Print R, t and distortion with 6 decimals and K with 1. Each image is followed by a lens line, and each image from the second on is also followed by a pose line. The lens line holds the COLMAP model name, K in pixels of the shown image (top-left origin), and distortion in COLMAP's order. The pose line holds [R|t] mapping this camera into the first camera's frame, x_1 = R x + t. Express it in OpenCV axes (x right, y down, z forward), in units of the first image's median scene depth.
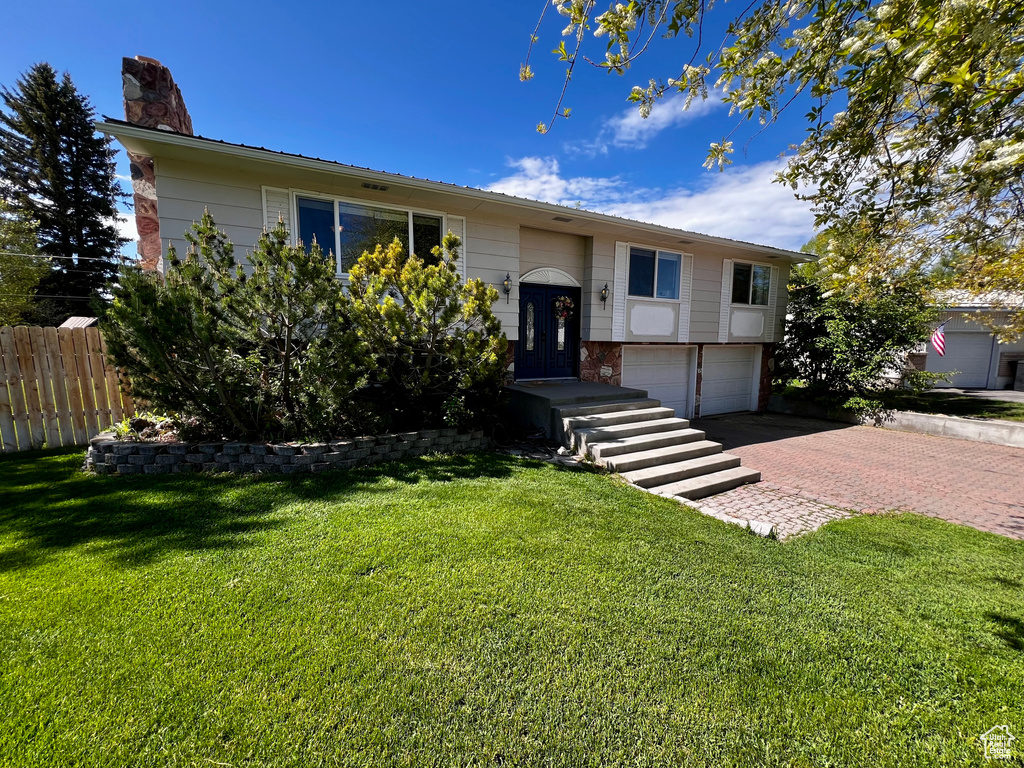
lens RADIAL K [[412.3, 0, 512.0], [0, 412.3, 384.0], [0, 0, 1]] dist [-0.001908, -0.000268]
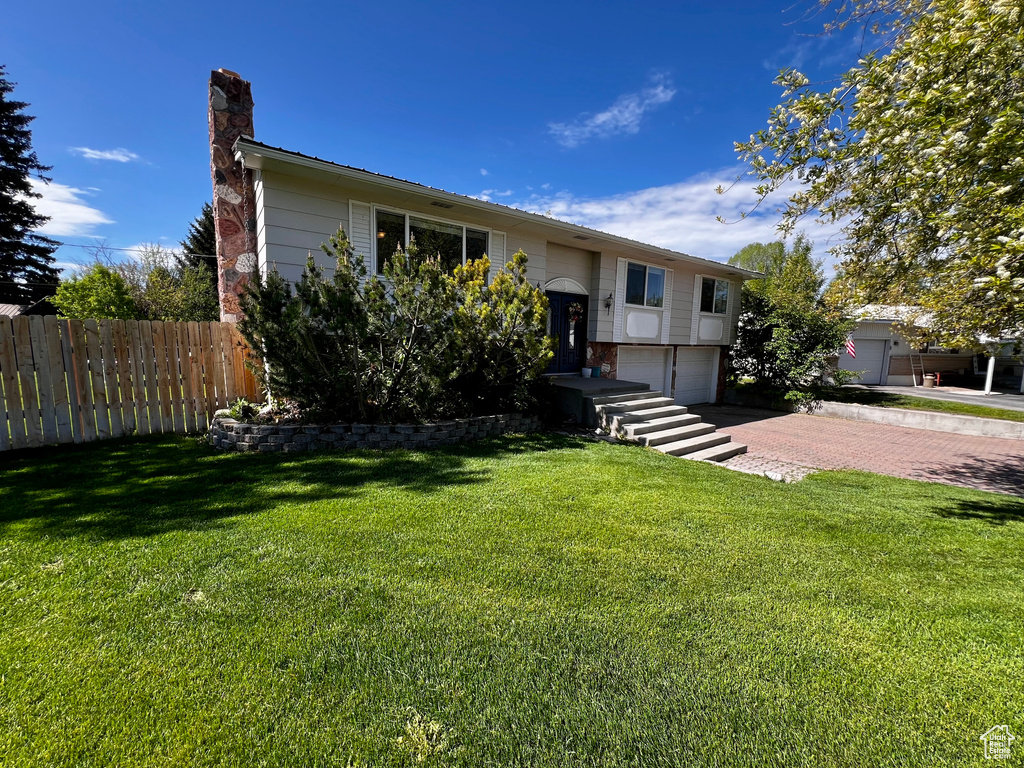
lens RADIAL K [[412.3, 0, 512.0], [0, 412.3, 384.0], [0, 0, 1]] dist [-0.001908, -0.000268]
pose [[0.989345, 0.002399, 0.145567, -0.220728], [-0.003025, 0.999987, 0.004079, 0.011703], [-0.145555, -0.004476, 0.989340, -0.122752]]
